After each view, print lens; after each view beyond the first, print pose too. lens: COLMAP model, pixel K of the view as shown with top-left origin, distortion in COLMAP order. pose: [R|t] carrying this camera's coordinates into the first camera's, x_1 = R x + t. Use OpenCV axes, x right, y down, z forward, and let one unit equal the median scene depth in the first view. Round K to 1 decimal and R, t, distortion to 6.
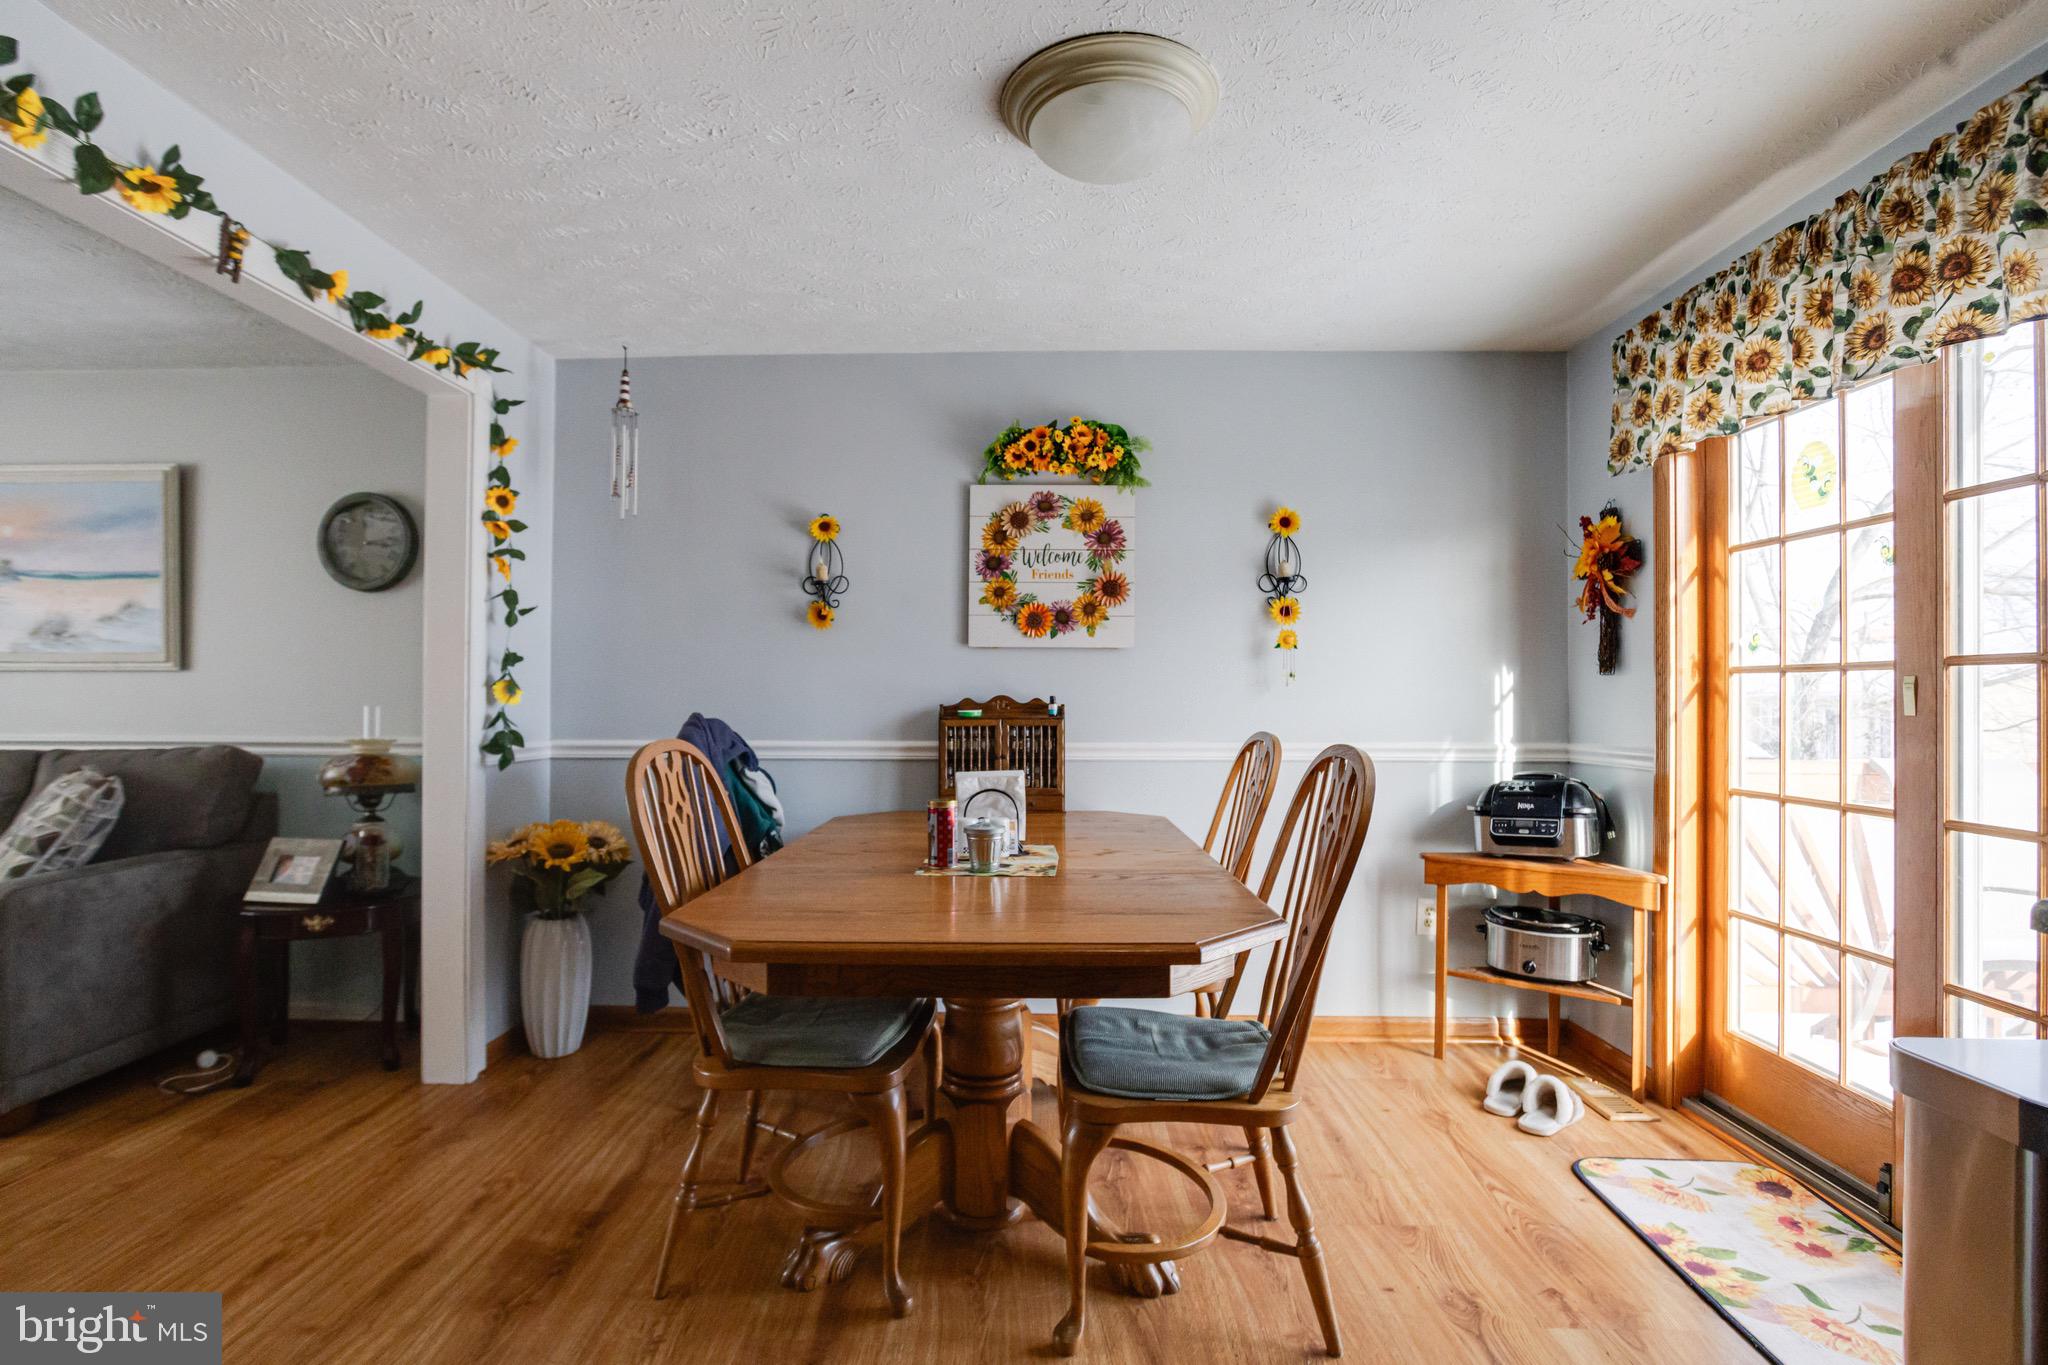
lens RADIAL K [[986.0, 0, 998.9], [0, 986.0, 693.2], [0, 0, 1]] dist [-0.043330, 0.019672]
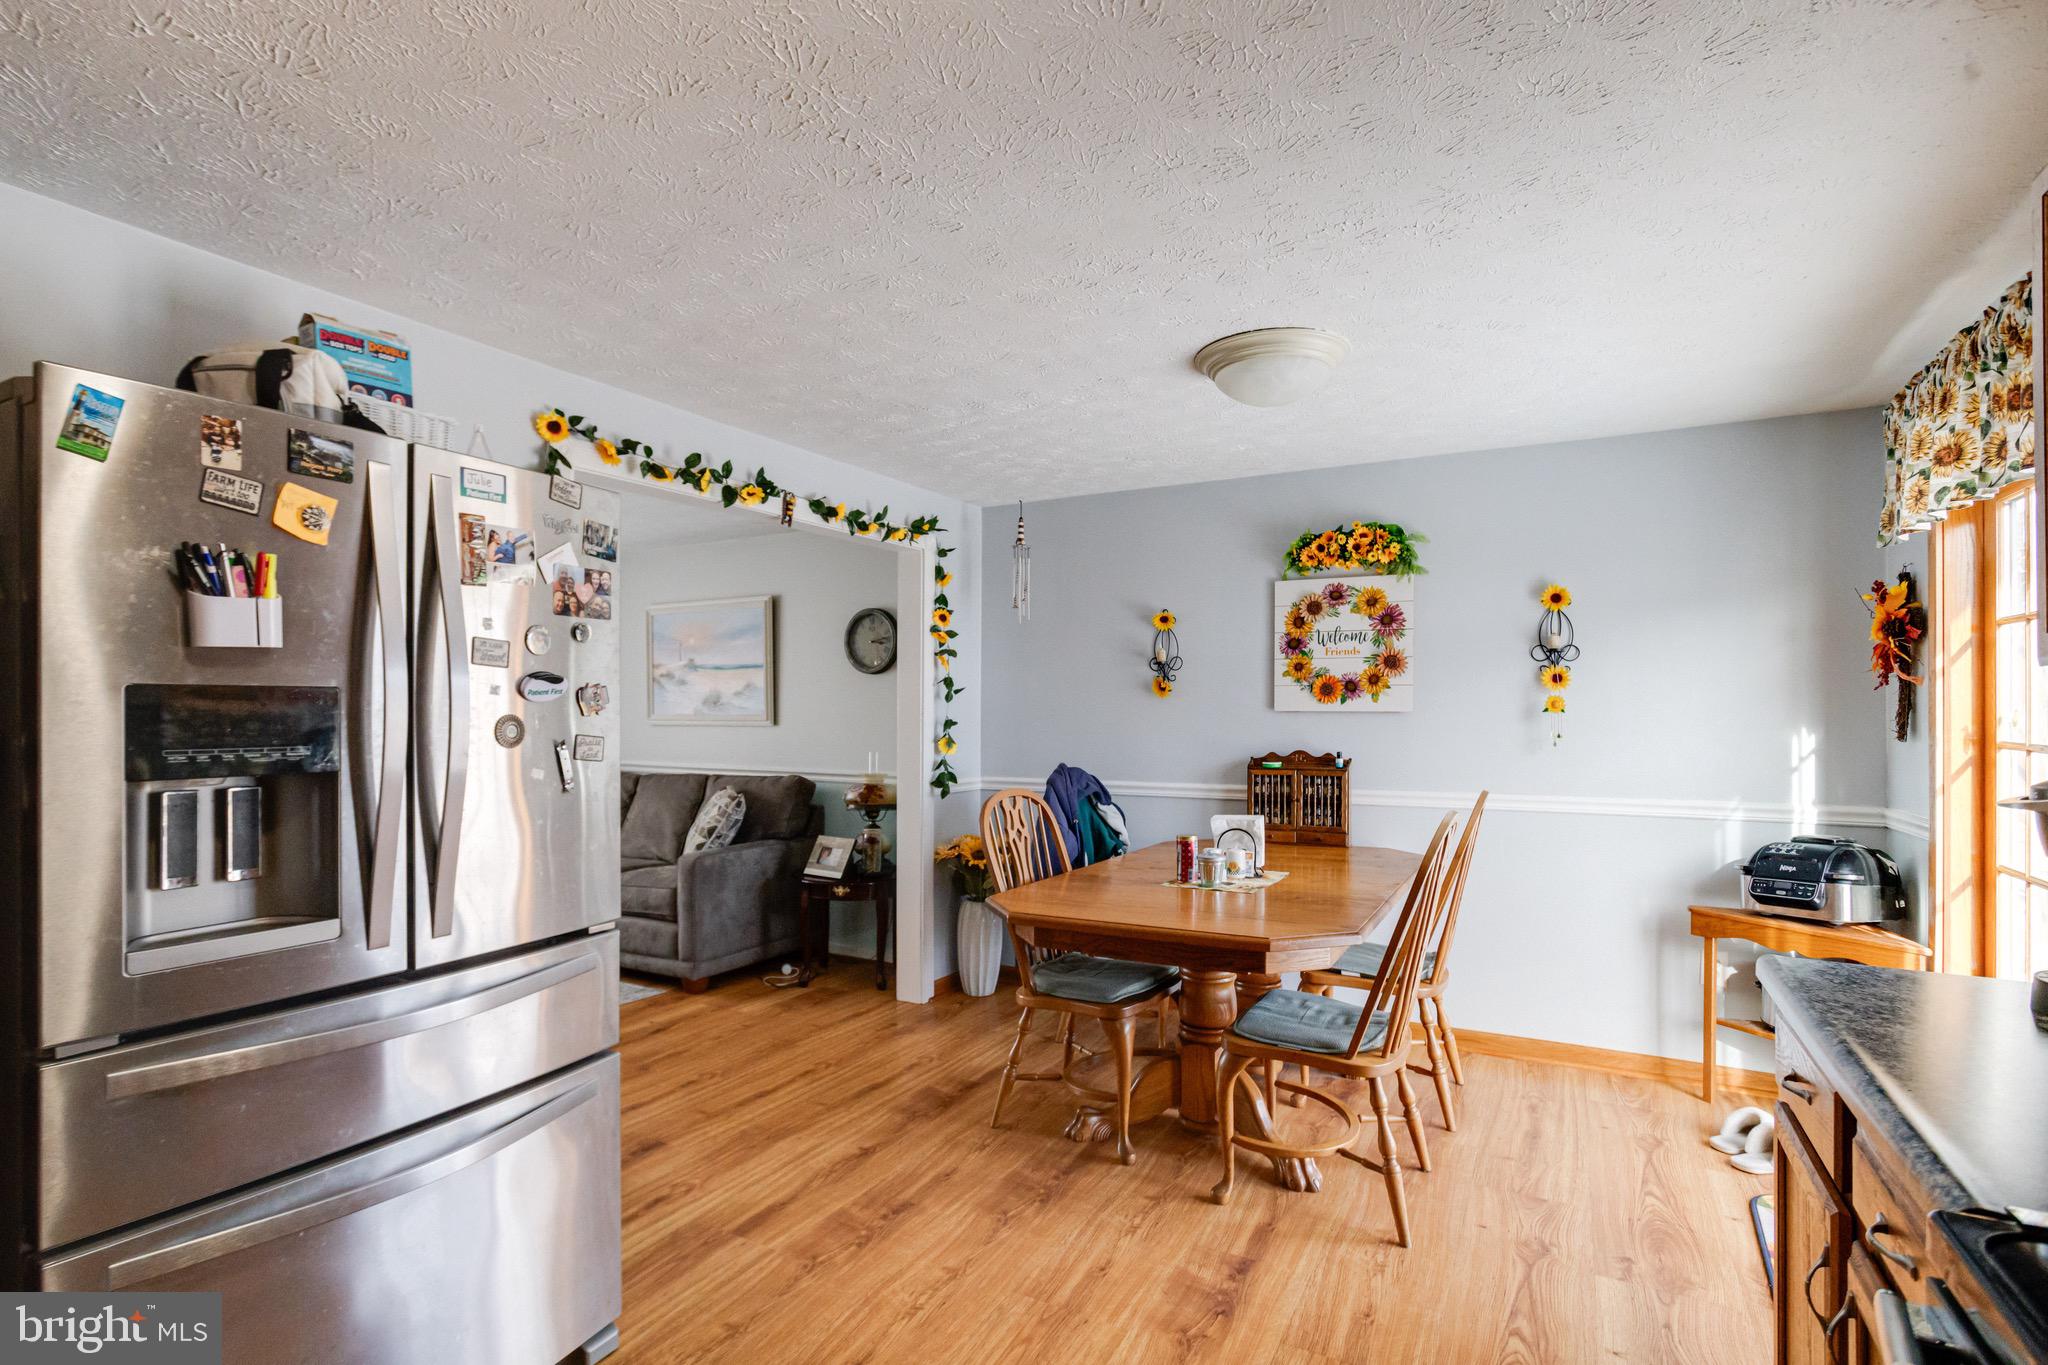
lens RADIAL K [[986.0, 0, 1014.2], [0, 986.0, 712.6], [0, 0, 1]] dist [-0.043330, 0.019672]
pose [[0.888146, -0.002166, -0.459557, 0.290117], [0.004225, 0.999985, 0.003451, -0.058826], [0.459543, -0.005006, 0.888142, -0.300089]]
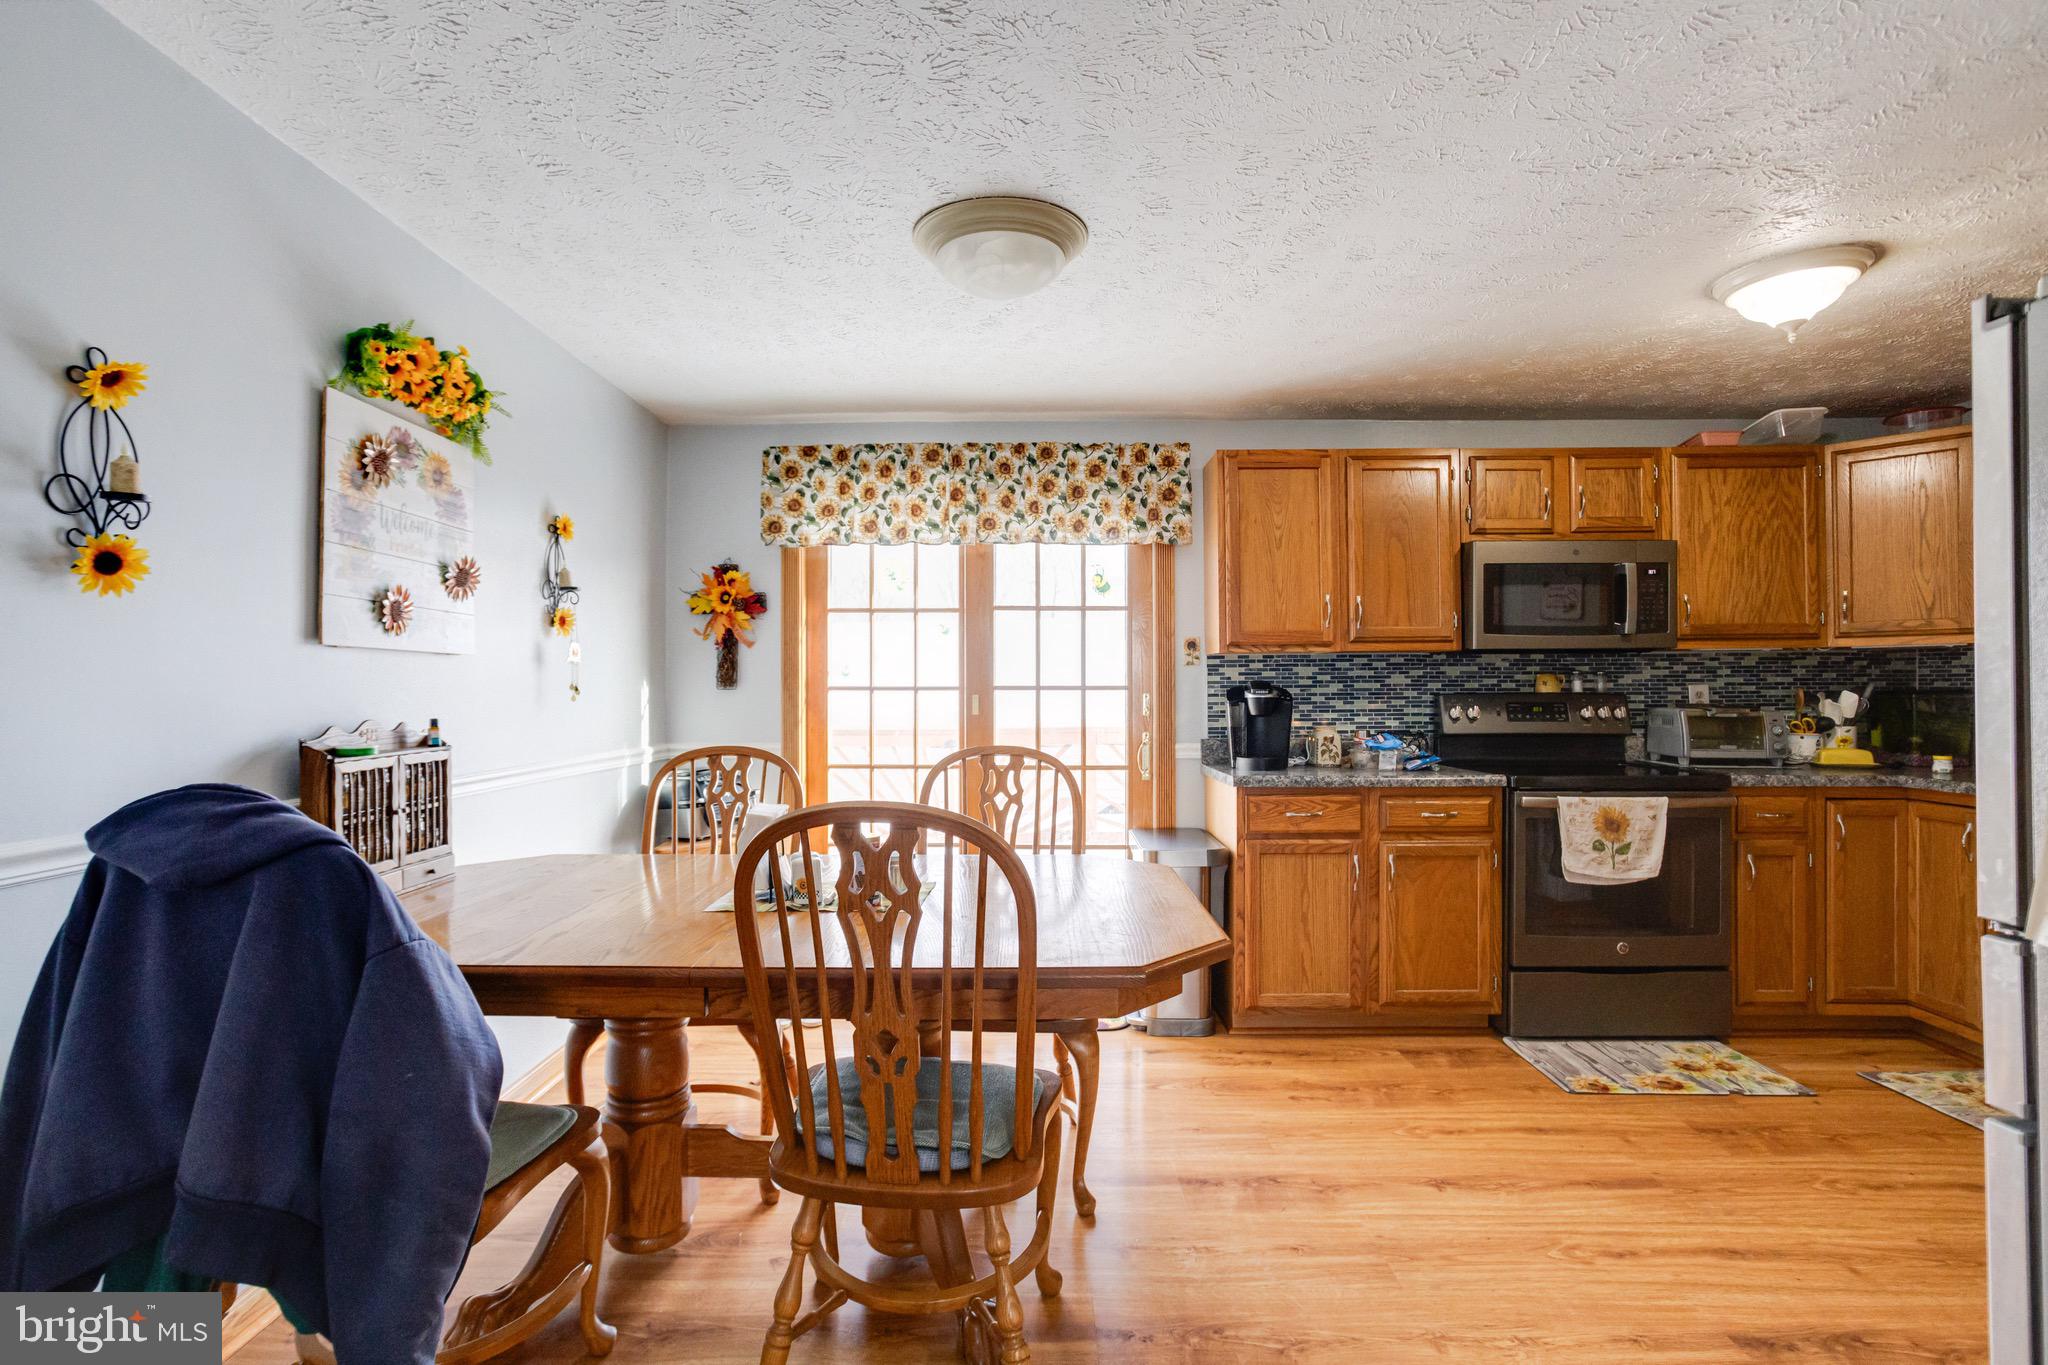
lens RADIAL K [[986.0, 0, 1009.7], [0, 986.0, 679.0], [0, 0, 1]] dist [-0.043330, 0.019672]
pose [[-0.006811, 0.008197, 0.999943, -0.753584], [-0.000546, 0.999966, -0.008201, -0.023603], [-0.999977, -0.000602, -0.006807, 0.661181]]
